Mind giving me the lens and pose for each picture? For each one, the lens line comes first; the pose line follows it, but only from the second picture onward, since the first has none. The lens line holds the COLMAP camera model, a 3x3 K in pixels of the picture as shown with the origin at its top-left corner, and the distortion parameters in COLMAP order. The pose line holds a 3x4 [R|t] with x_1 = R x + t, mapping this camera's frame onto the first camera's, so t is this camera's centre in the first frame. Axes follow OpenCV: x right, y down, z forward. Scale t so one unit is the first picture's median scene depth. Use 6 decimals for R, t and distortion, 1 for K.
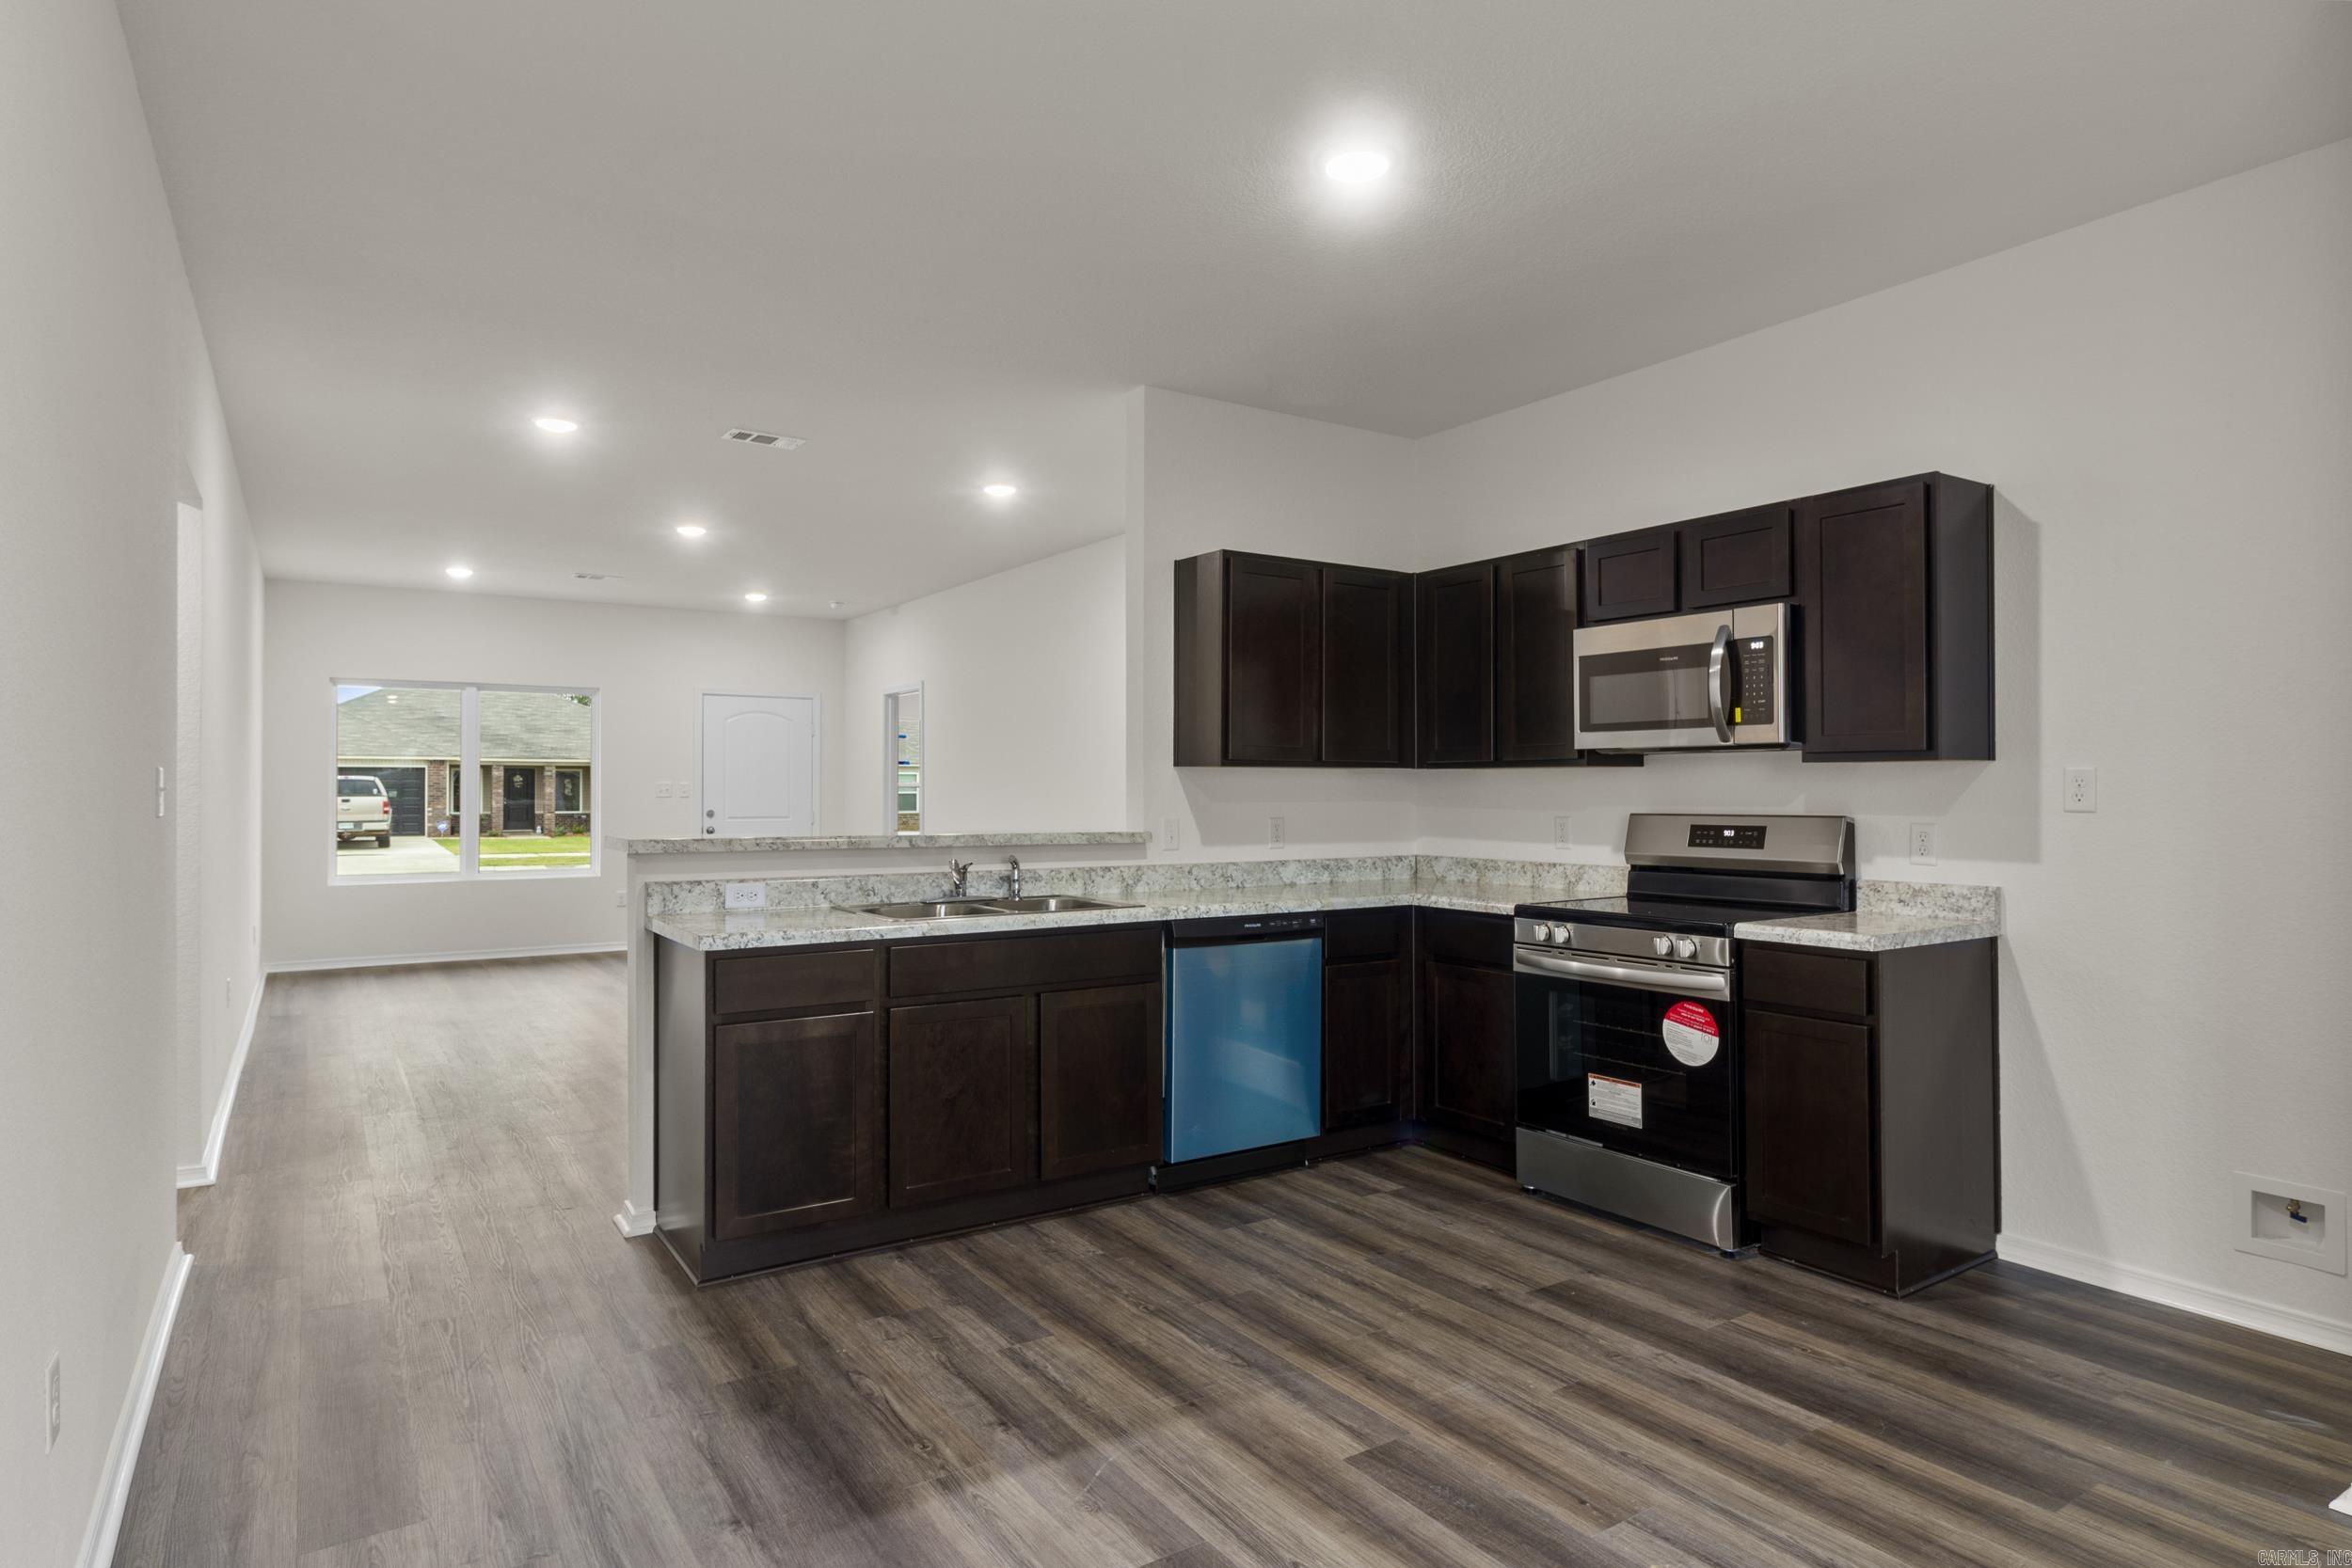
lens RADIAL K [[1322.4, 0, 1176.0], [0, 1322.4, 784.0], [0, 0, 1]] dist [0.027715, 0.000070]
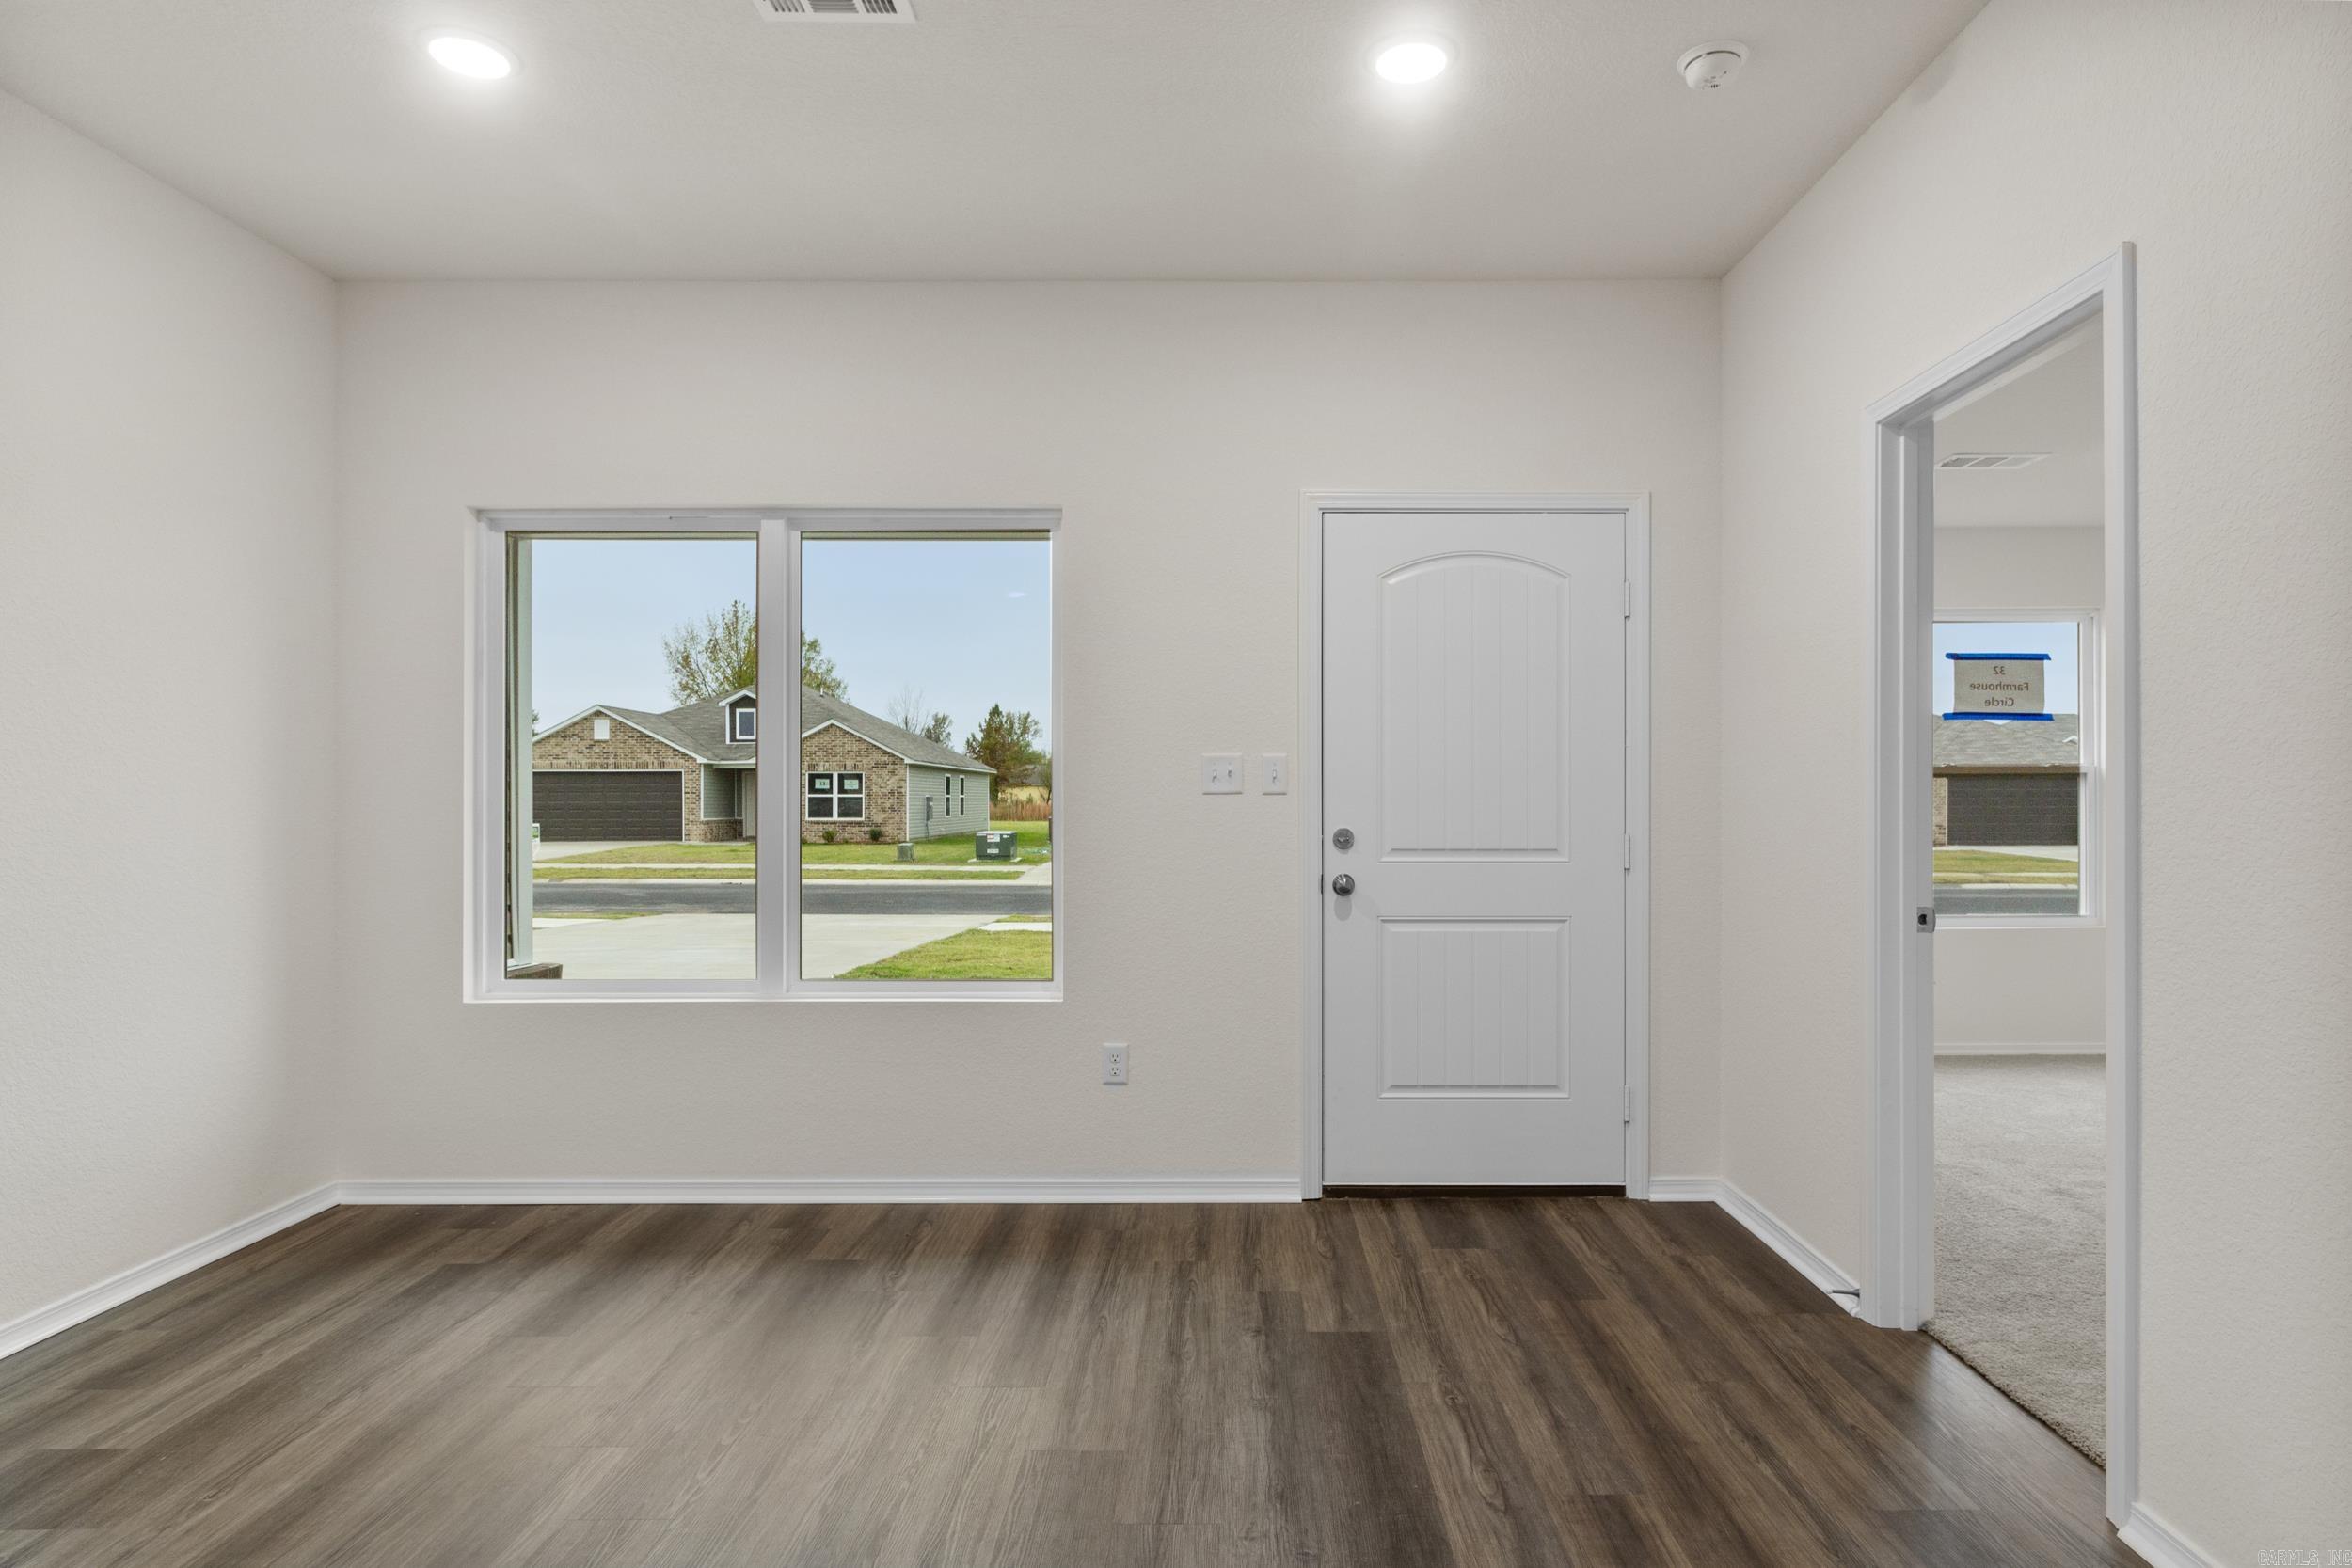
lens RADIAL K [[1290.6, 0, 1220.0], [0, 1290.6, 799.8], [0, 0, 1]] dist [-0.002322, -0.000306]
pose [[0.834561, -0.001668, -0.550913, -0.200140], [0.004346, 0.999984, 0.003556, 0.011075], [0.550898, -0.005362, 0.834555, 0.746933]]
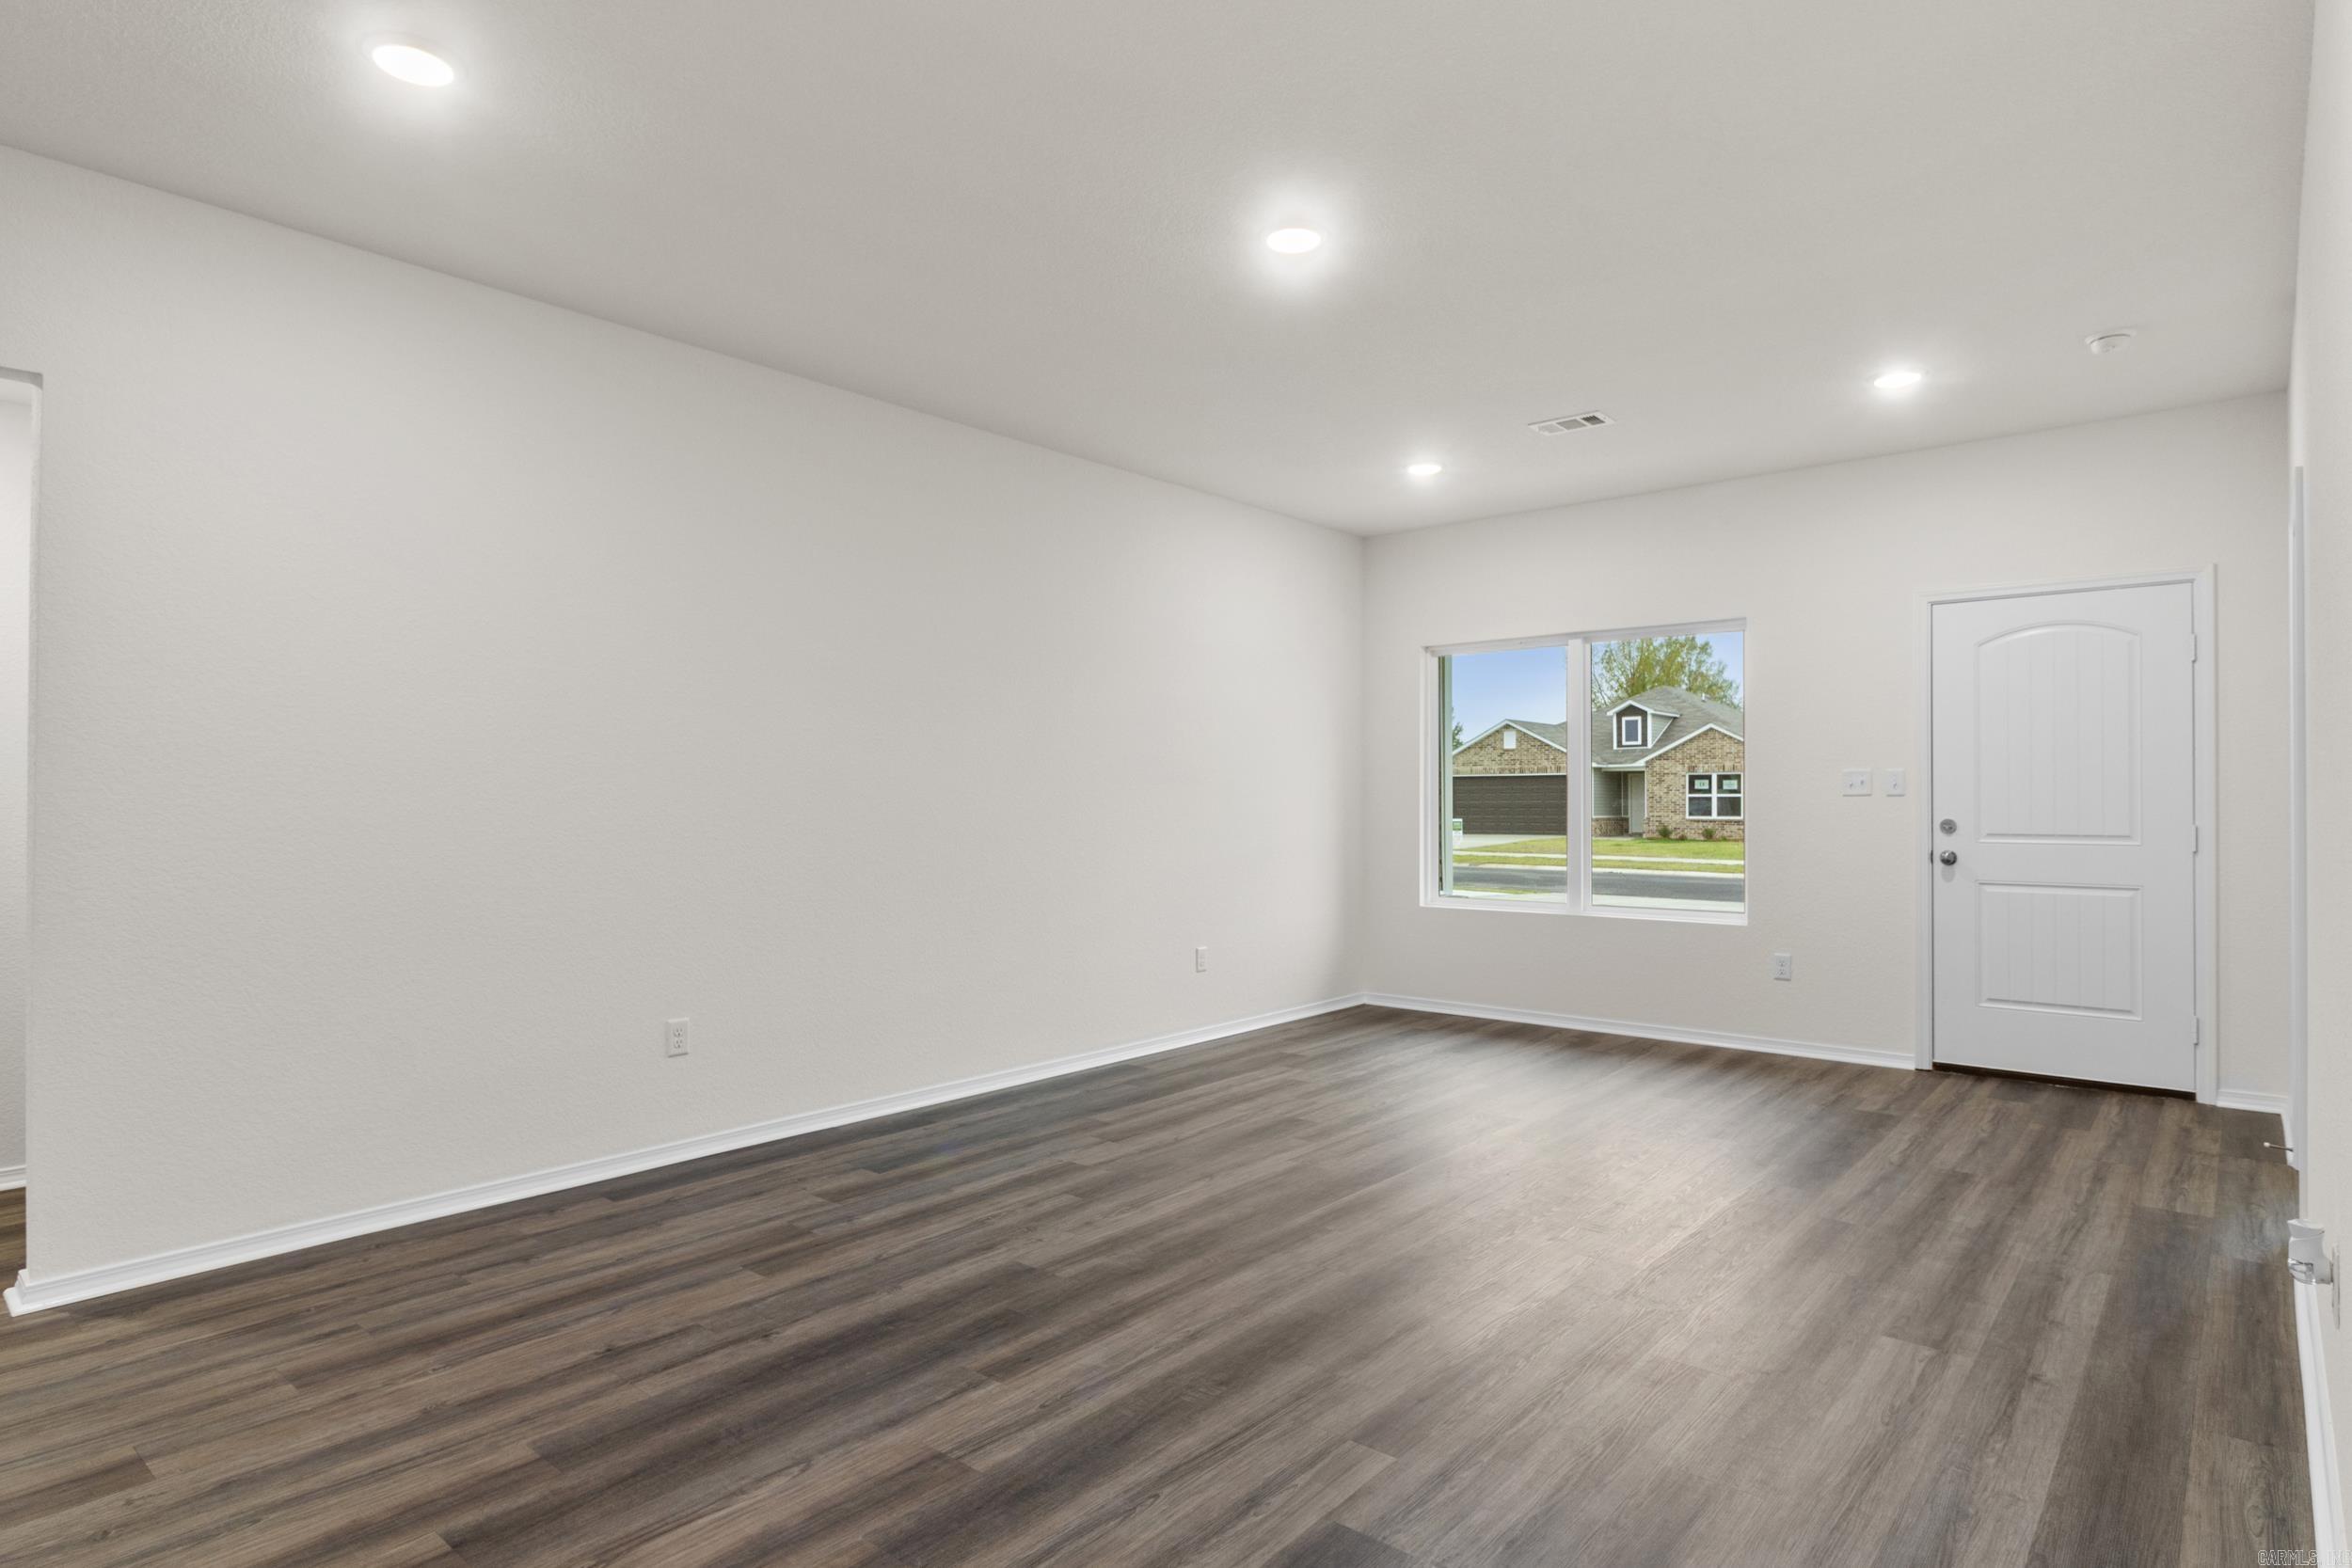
lens RADIAL K [[1290.6, 0, 1220.0], [0, 1290.6, 799.8], [0, 0, 1]] dist [-0.002322, -0.000306]
pose [[0.309583, -0.002102, -0.950870, 0.056190], [0.006877, 0.999976, 0.000029, 0.010529], [0.950848, -0.006548, 0.309590, 0.611808]]
